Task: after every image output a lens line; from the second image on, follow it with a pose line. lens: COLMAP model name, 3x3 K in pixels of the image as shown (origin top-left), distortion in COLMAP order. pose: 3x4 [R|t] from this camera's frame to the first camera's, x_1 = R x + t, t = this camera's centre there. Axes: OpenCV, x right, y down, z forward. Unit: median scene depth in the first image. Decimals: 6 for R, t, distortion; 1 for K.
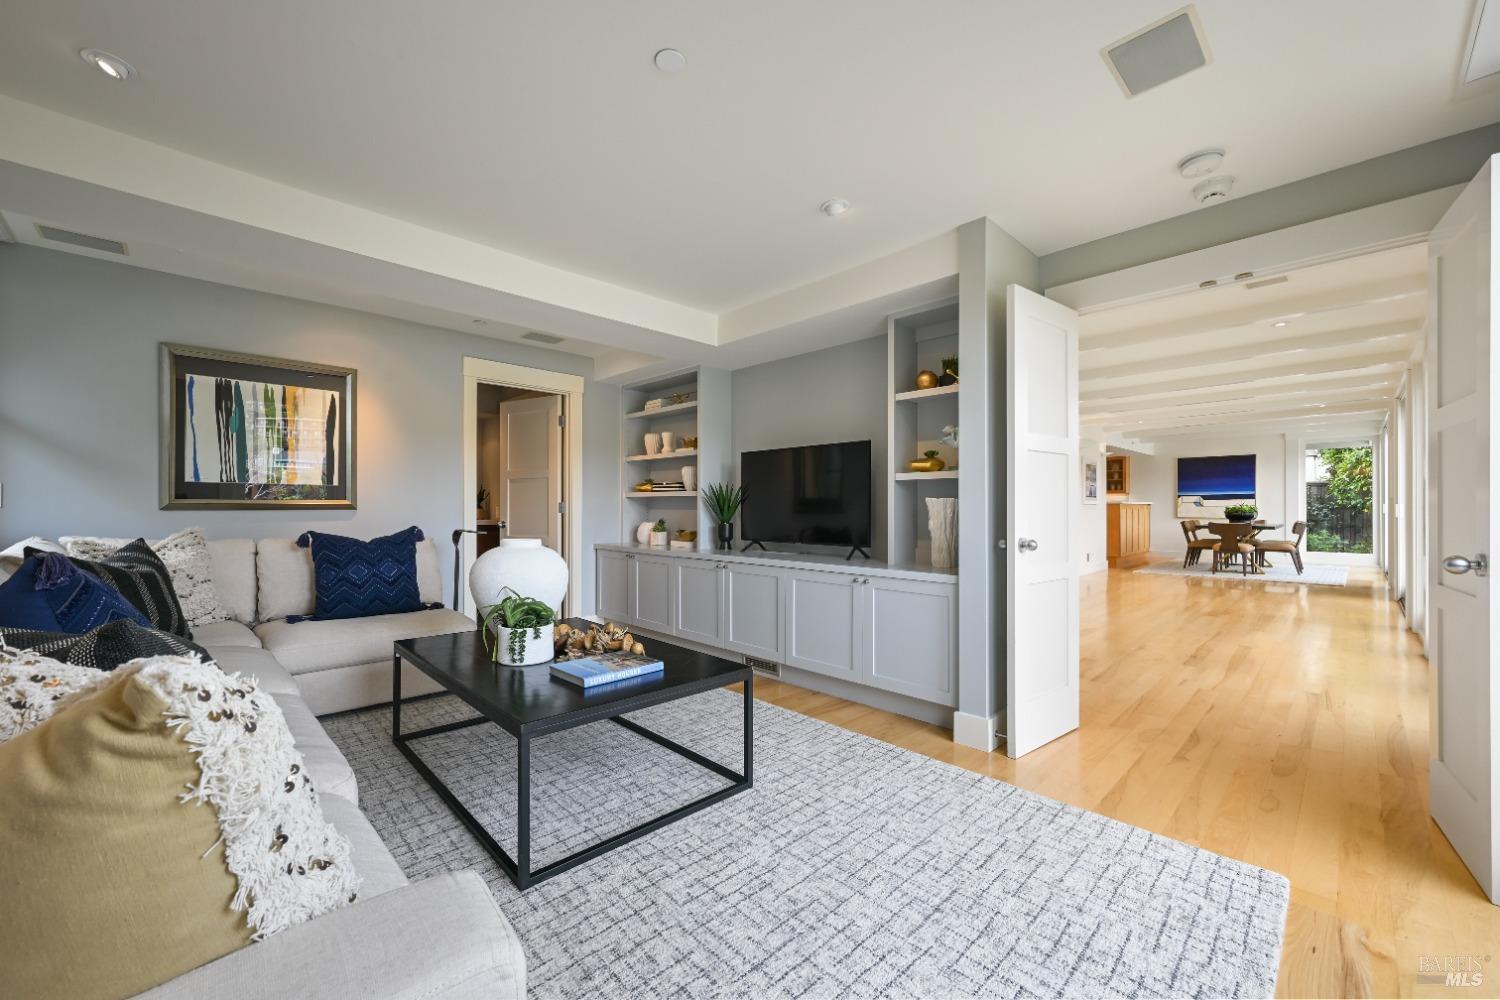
lens RADIAL K [[582.1, 0, 758.6], [0, 582.1, 506.4], [0, 0, 1]] dist [-0.002465, -0.000362]
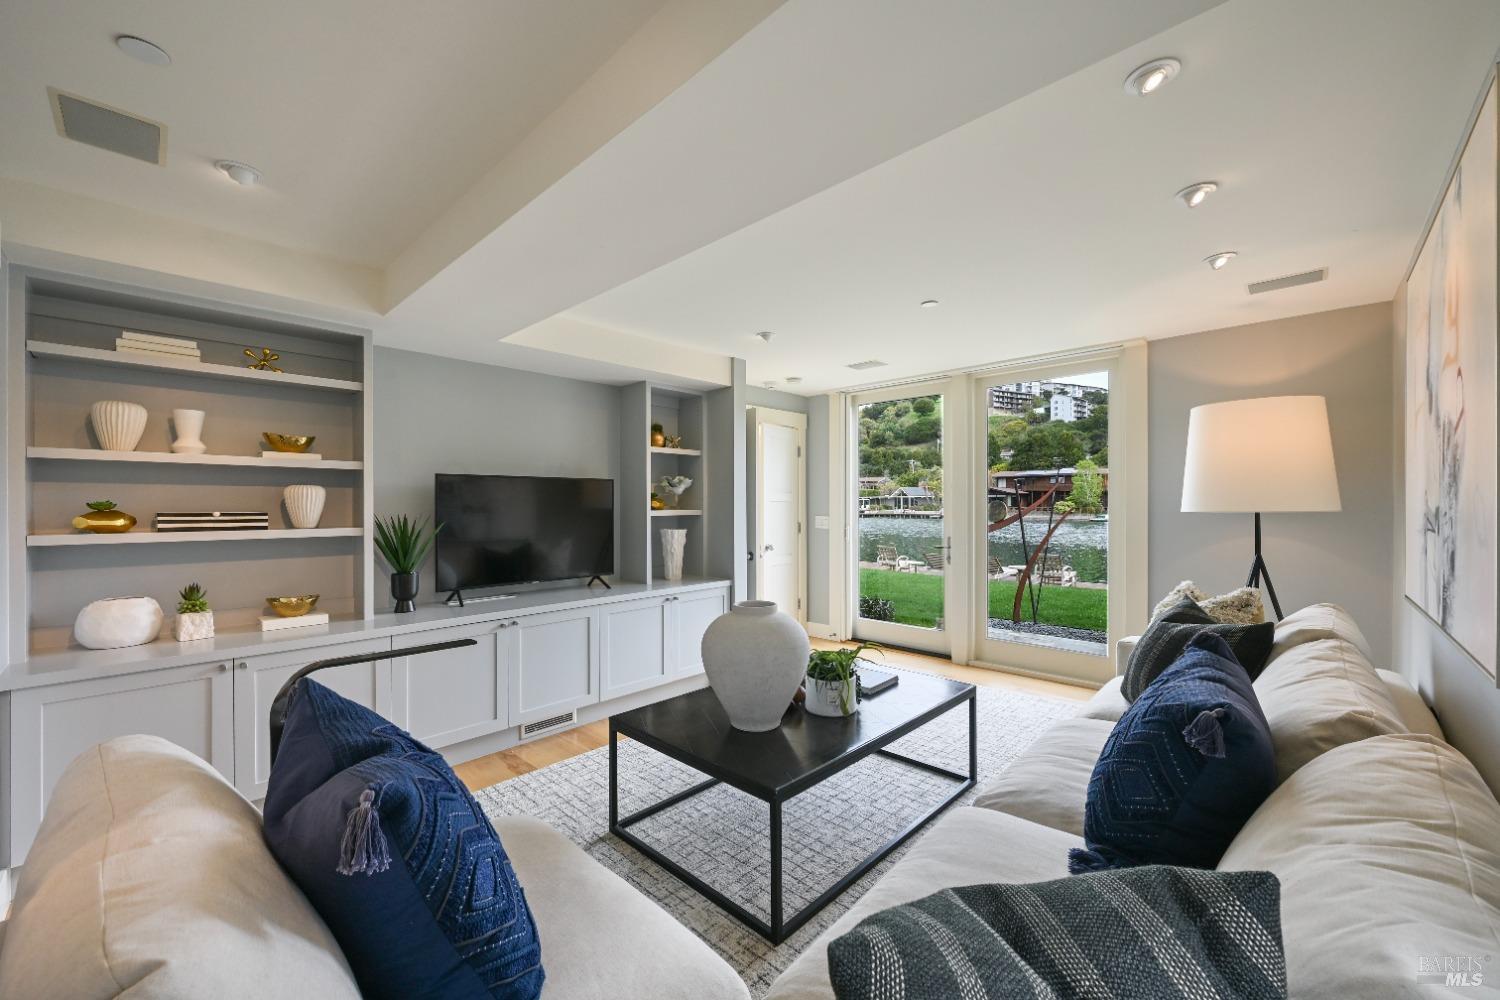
lens RADIAL K [[582.1, 0, 740.7], [0, 582.1, 500.0], [0, 0, 1]] dist [-0.002465, -0.000362]
pose [[-0.011246, 0.010318, 0.999884, -0.861612], [0.005950, 0.999930, -0.010252, -0.056164], [-0.999919, 0.005834, -0.011306, 0.699620]]
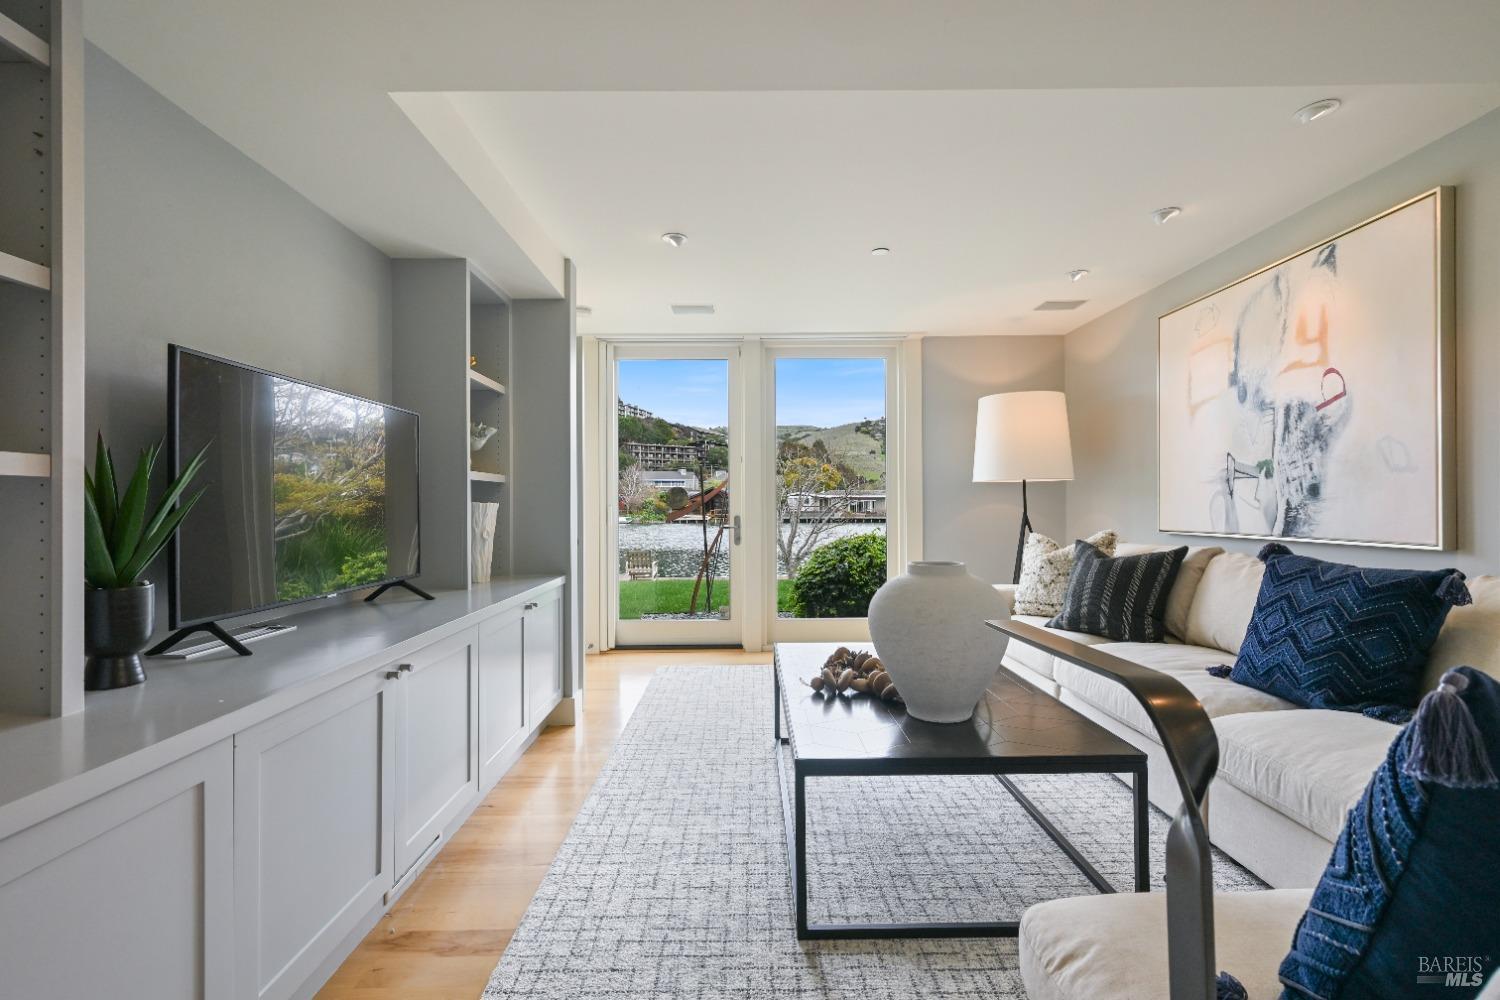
lens RADIAL K [[664.0, 0, 743.5], [0, 664.0, 497.2], [0, 0, 1]] dist [0.001112, -0.000072]
pose [[-0.707178, 0.016939, 0.706833, -0.544617], [0.010820, 0.999855, -0.013137, -0.005404], [-0.706953, -0.001642, -0.707258, 1.159876]]
